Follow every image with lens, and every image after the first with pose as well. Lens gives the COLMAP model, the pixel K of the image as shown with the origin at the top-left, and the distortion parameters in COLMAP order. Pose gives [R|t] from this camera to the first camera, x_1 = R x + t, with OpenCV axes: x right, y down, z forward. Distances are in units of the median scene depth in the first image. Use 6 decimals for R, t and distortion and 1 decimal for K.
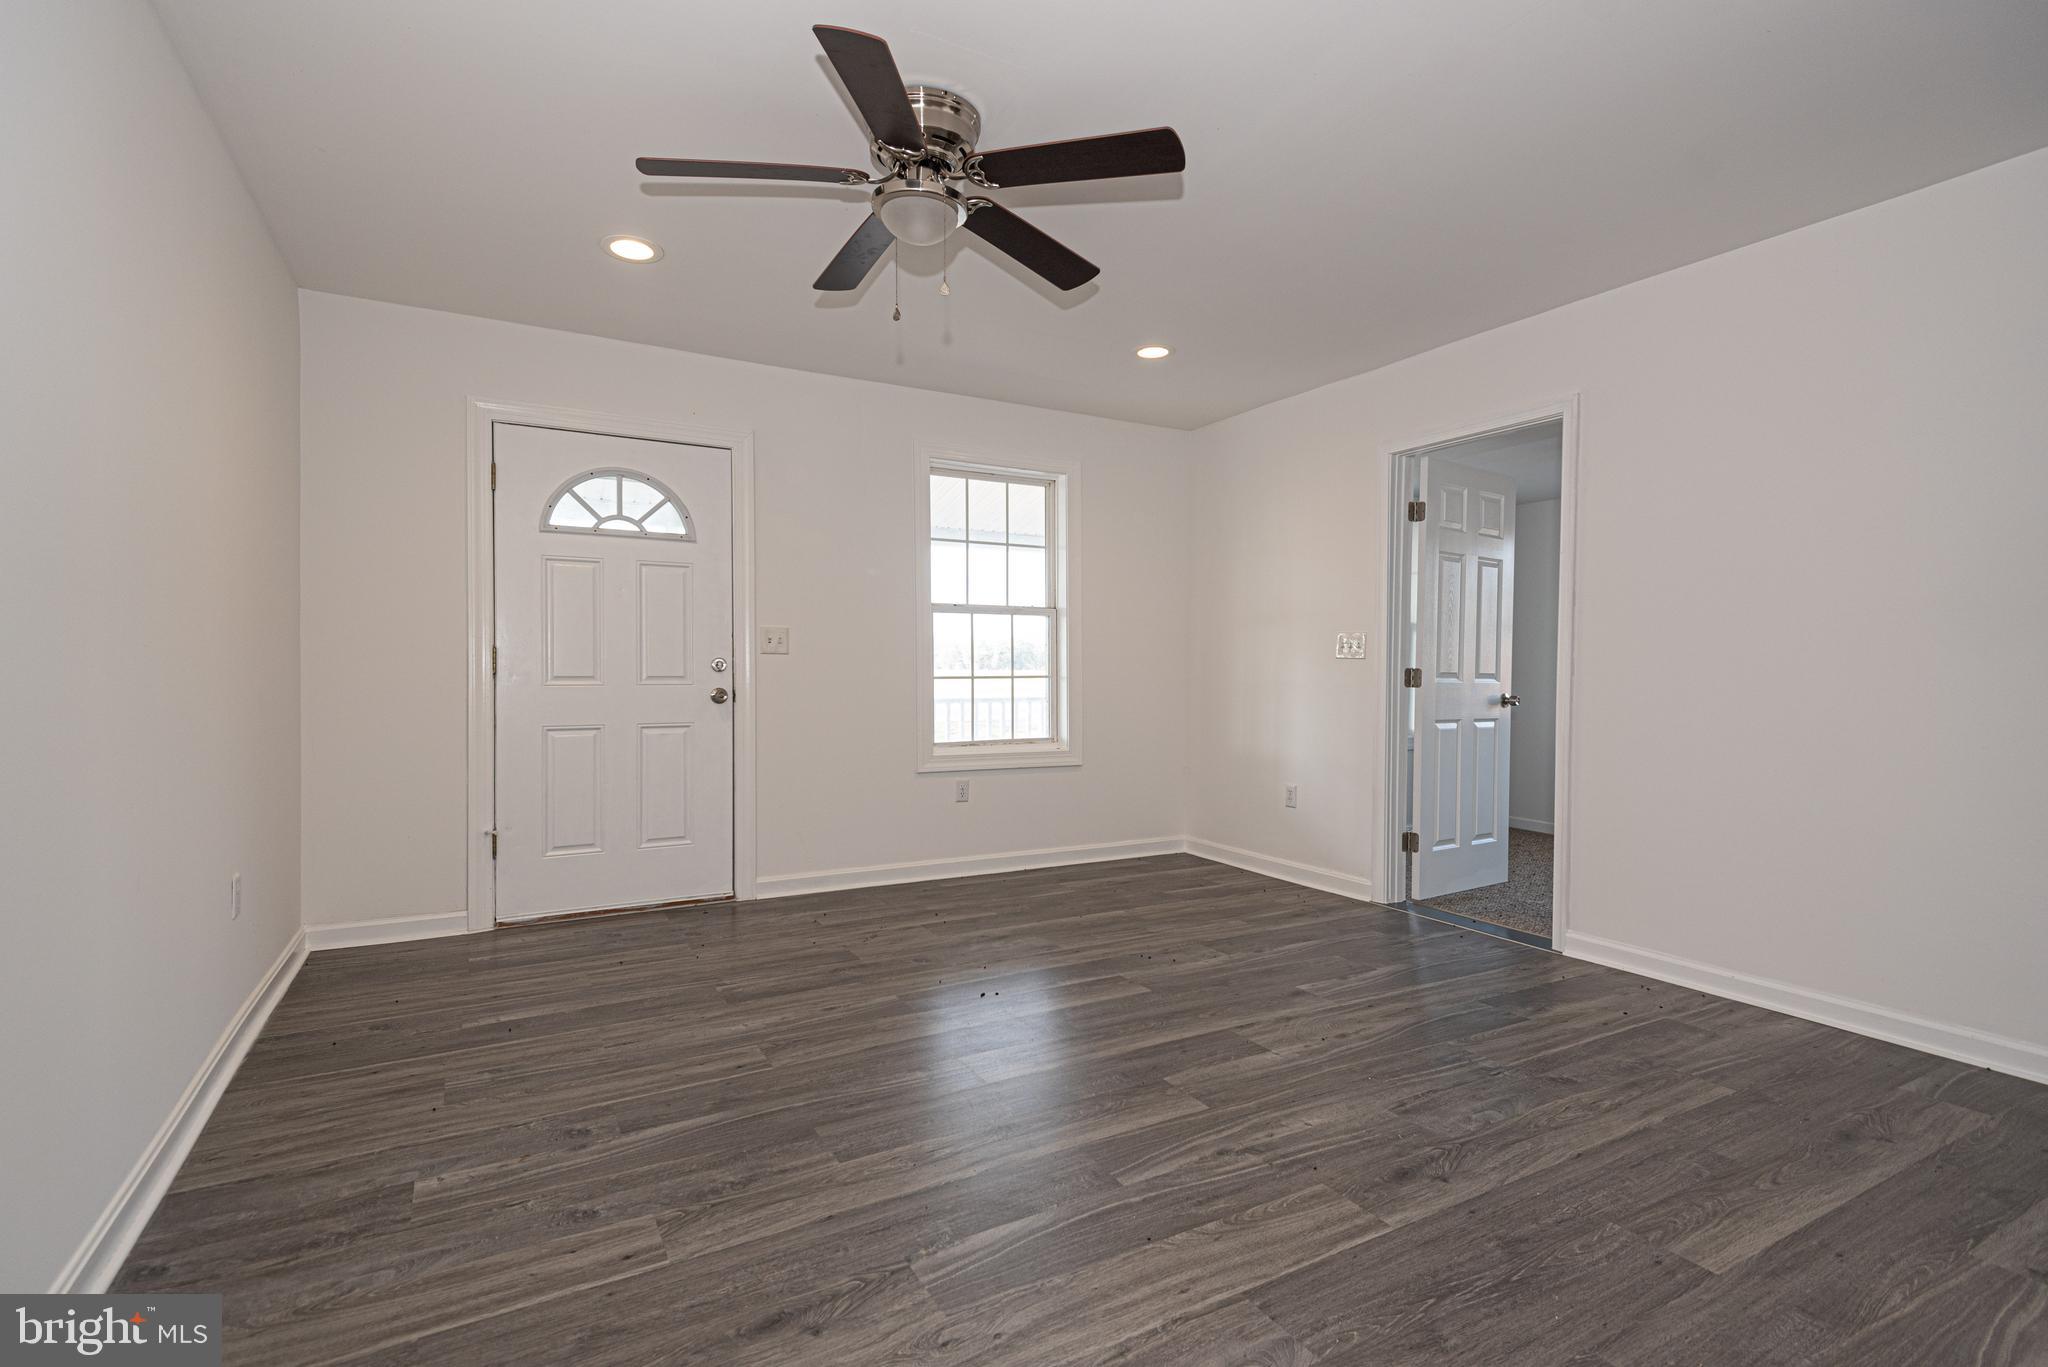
lens RADIAL K [[948.2, 0, 1024.0], [0, 948.2, 683.5], [0, 0, 1]] dist [-0.019521, -0.000326]
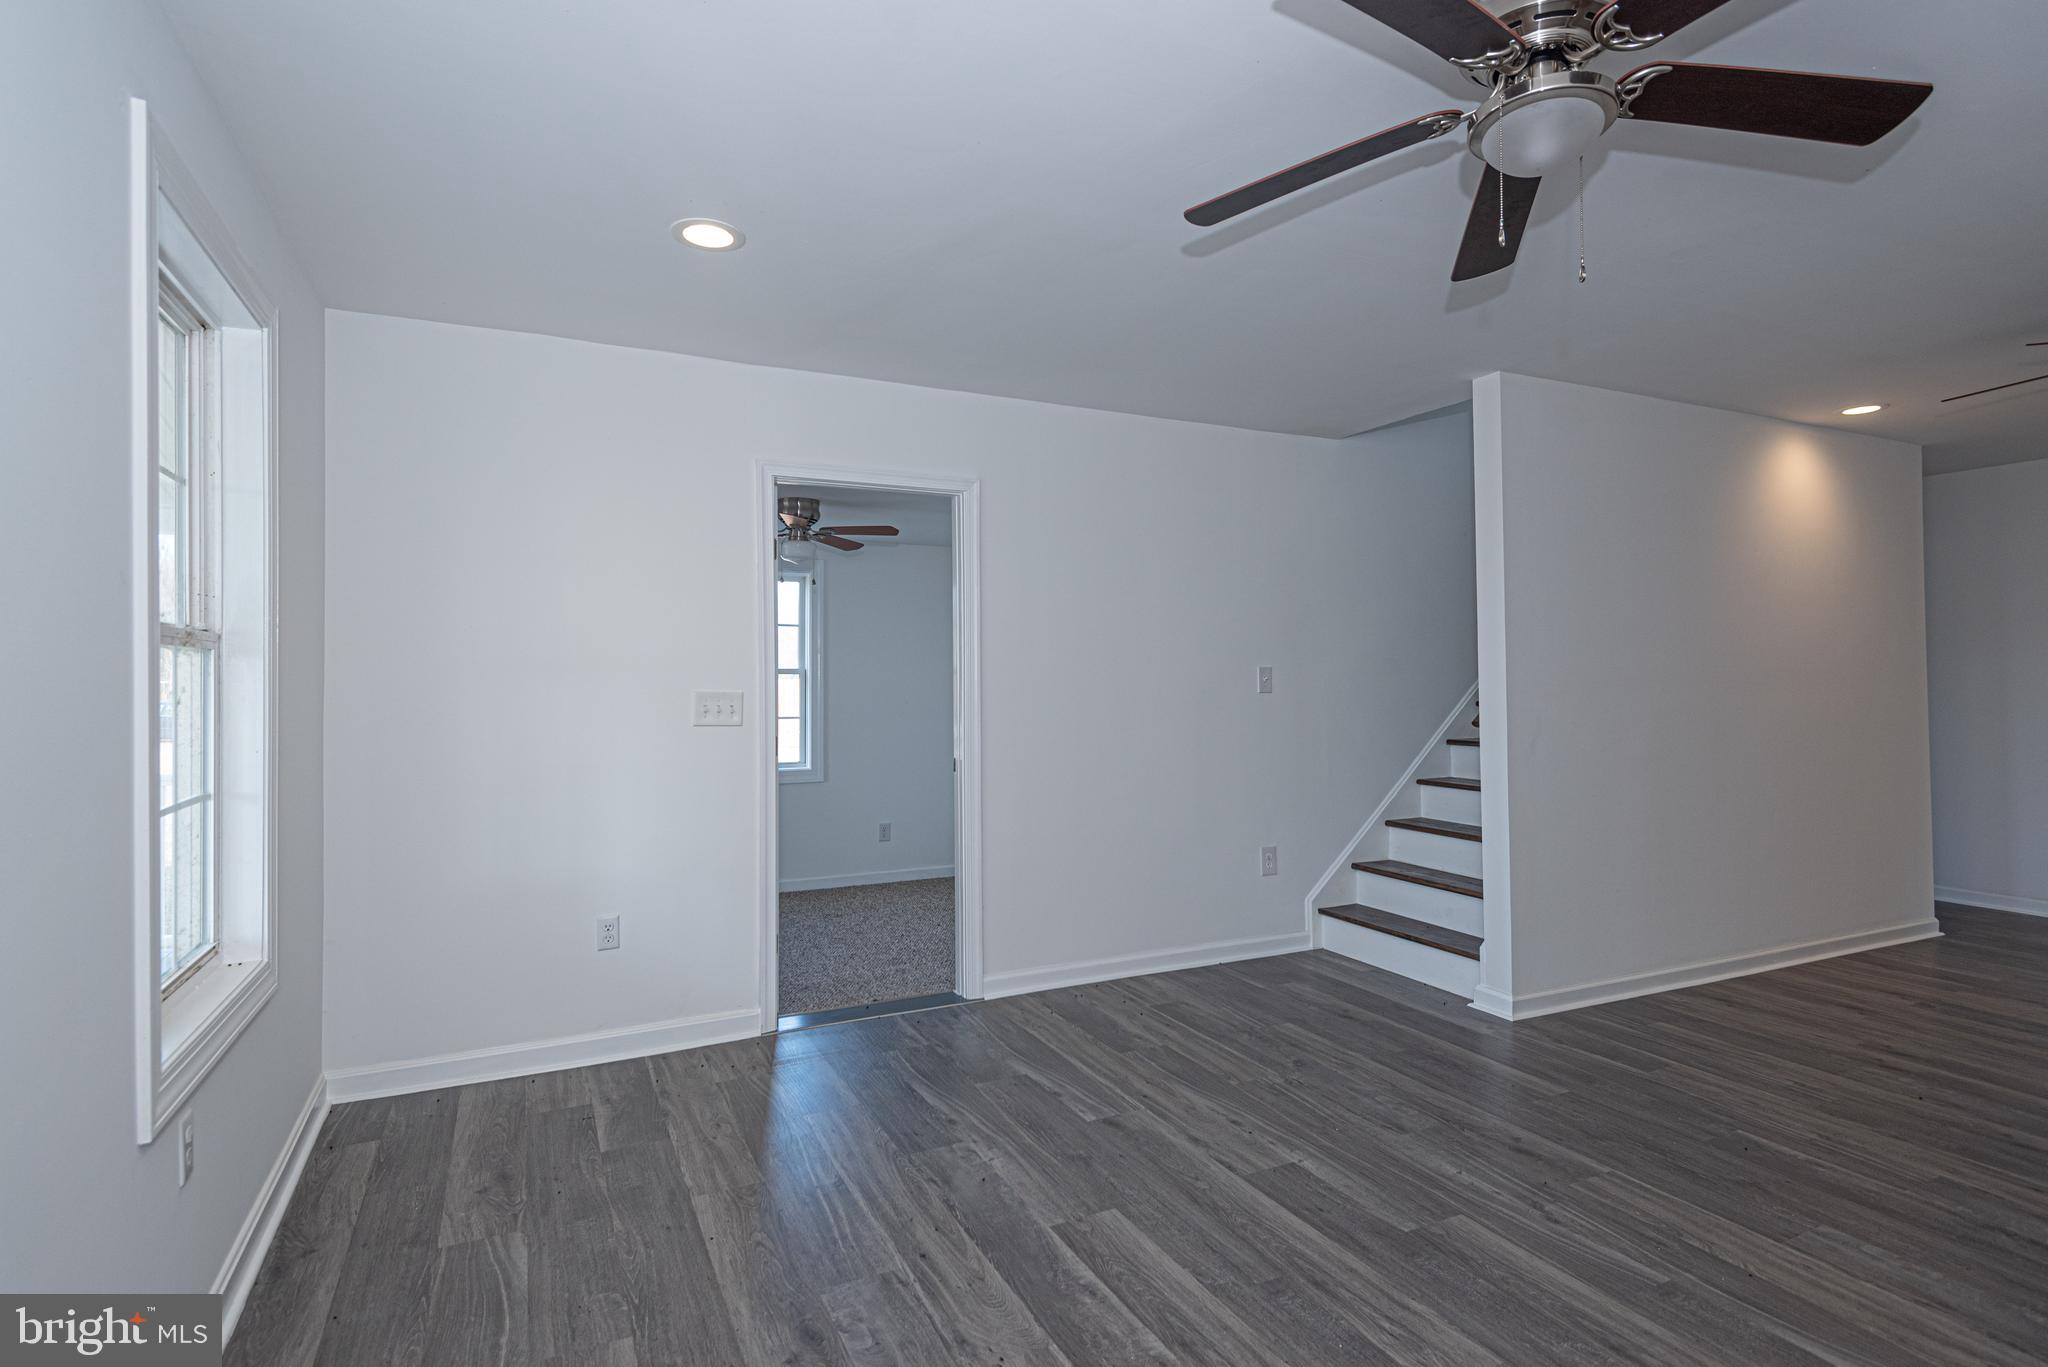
lens RADIAL K [[1027.3, 0, 1024.0], [0, 1027.3, 683.5], [0, 0, 1]] dist [0.016497, -0.016428]
pose [[0.054969, -0.008494, 0.998452, -0.732161], [0.023233, 0.999704, 0.007226, -0.090645], [-0.998218, 0.022800, 0.055150, 1.156310]]
